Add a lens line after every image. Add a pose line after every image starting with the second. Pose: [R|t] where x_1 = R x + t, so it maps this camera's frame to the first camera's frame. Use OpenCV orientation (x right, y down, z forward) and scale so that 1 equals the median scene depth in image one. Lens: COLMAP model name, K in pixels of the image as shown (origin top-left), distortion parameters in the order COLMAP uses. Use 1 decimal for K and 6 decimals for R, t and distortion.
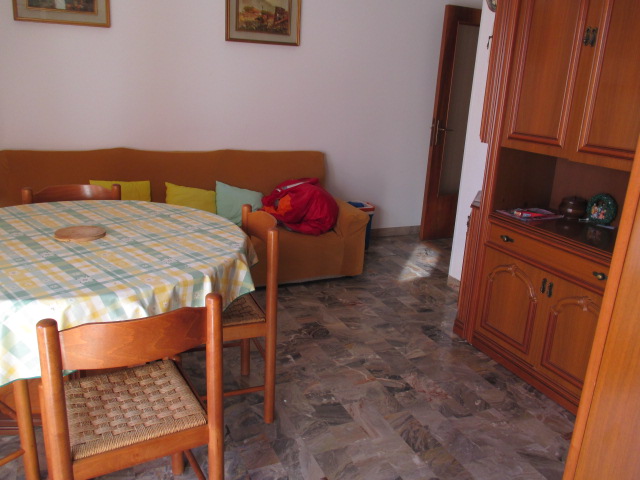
lens RADIAL K [[533.9, 0, 318.5], [0, 533.9, 238.4], [0, 0, 1]] dist [-0.058145, 0.039578]
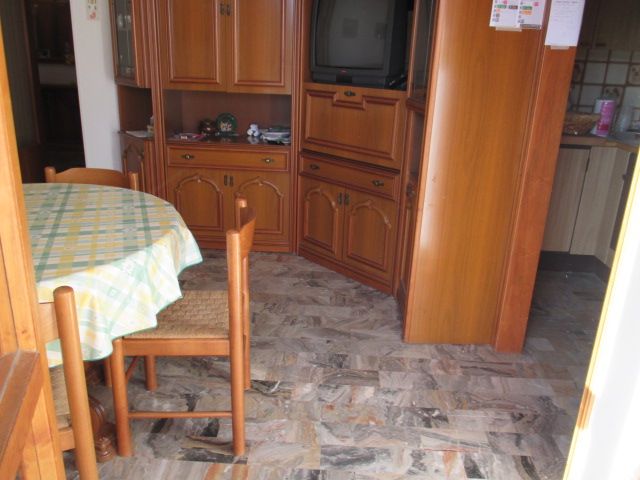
lens RADIAL K [[533.9, 0, 320.0], [0, 533.9, 239.1], [0, 0, 1]] dist [-0.058145, 0.039578]
pose [[0.449046, -0.325628, 0.832060, -0.757617], [0.239194, 0.941049, 0.239193, -0.049251], [-0.860897, 0.091615, 0.500462, 0.048010]]
